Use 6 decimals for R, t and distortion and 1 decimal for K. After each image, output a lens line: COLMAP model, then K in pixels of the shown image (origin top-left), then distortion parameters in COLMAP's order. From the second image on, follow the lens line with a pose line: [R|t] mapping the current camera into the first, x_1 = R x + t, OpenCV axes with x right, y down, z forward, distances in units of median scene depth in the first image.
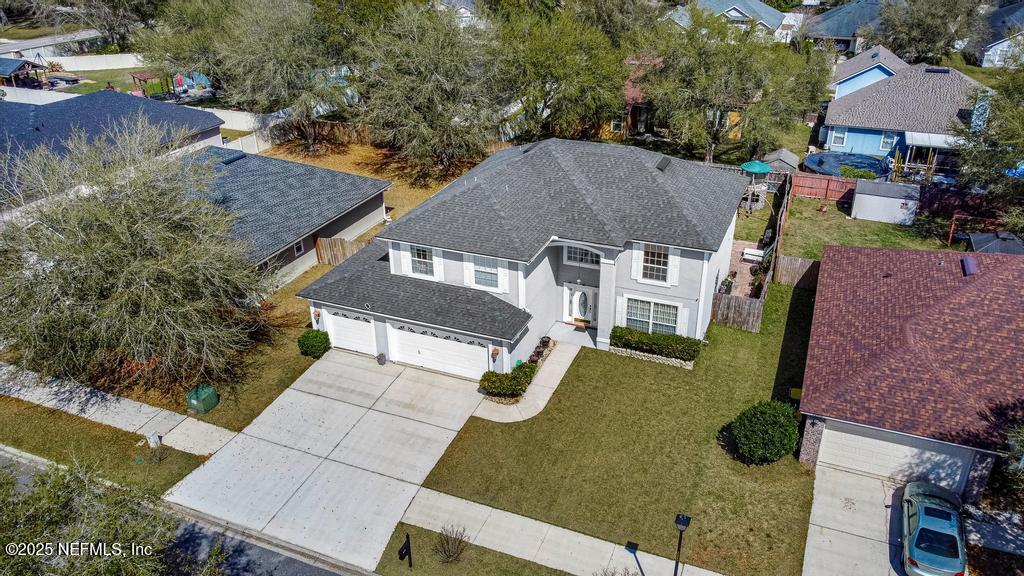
lens RADIAL K [[784.6, 0, 512.0], [0, 784.6, 288.0], [0, 0, 1]] dist [0.007015, 0.003864]
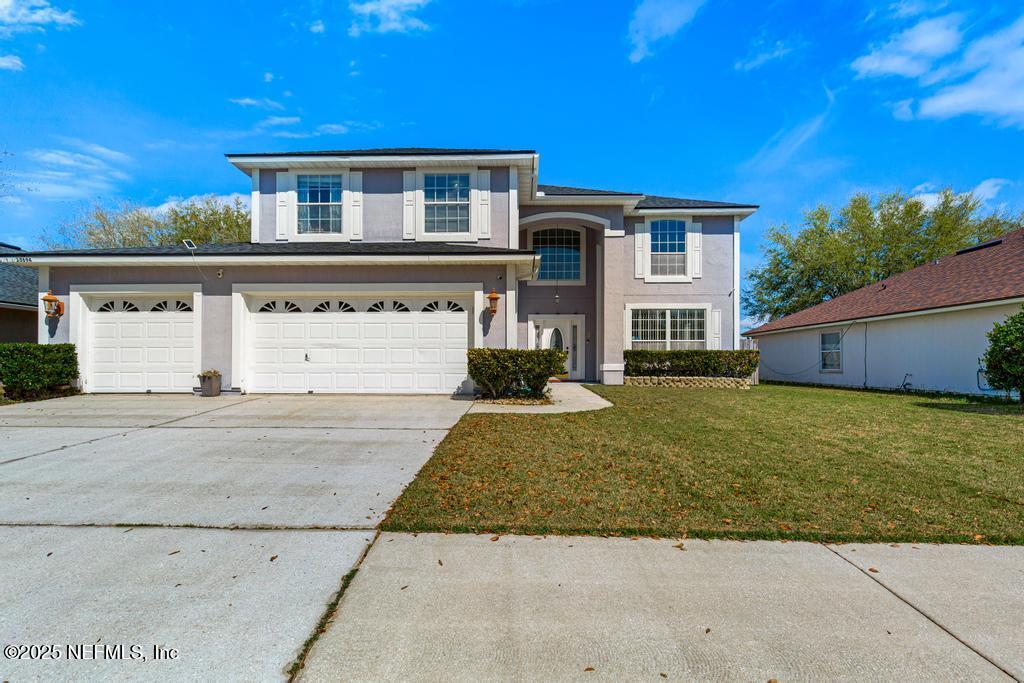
lens RADIAL K [[467.9, 0, 511.5], [0, 467.9, 360.5], [0, 0, 1]] dist [0.022291, -0.000234]
pose [[0.934654, 0.012896, 0.355324, -0.103844], [0.148258, 0.894185, -0.422437, 0.219606], [-0.323173, 0.447513, 0.833841, 0.724130]]
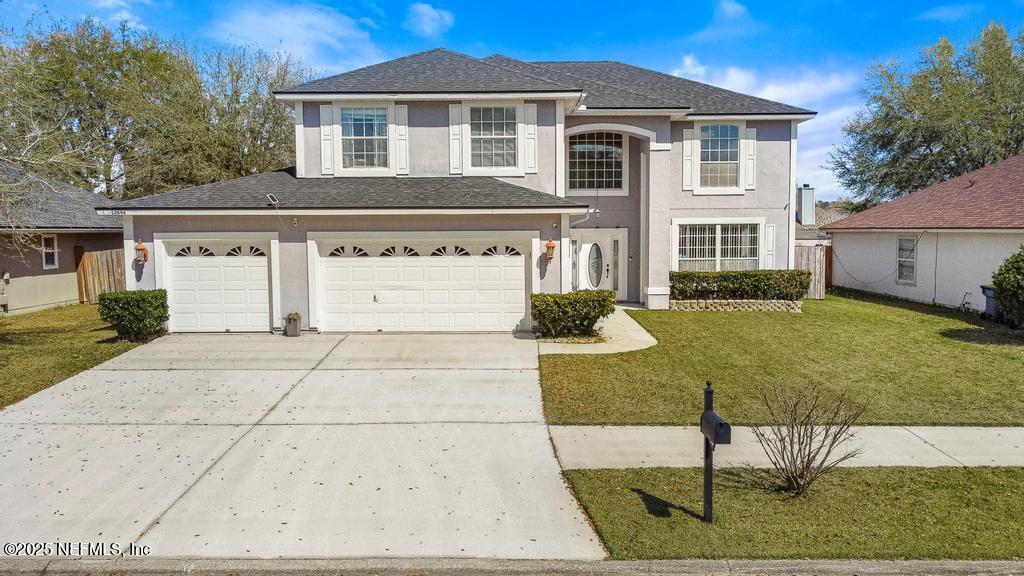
lens RADIAL K [[784.6, 0, 512.0], [0, 784.6, 288.0], [0, 0, 1]] dist [0.007015, 0.003864]
pose [[0.924328, -0.026121, 0.380703, -0.228563], [0.166872, 0.924876, -0.341699, 0.262207], [-0.343177, 0.379371, 0.859248, 0.530613]]
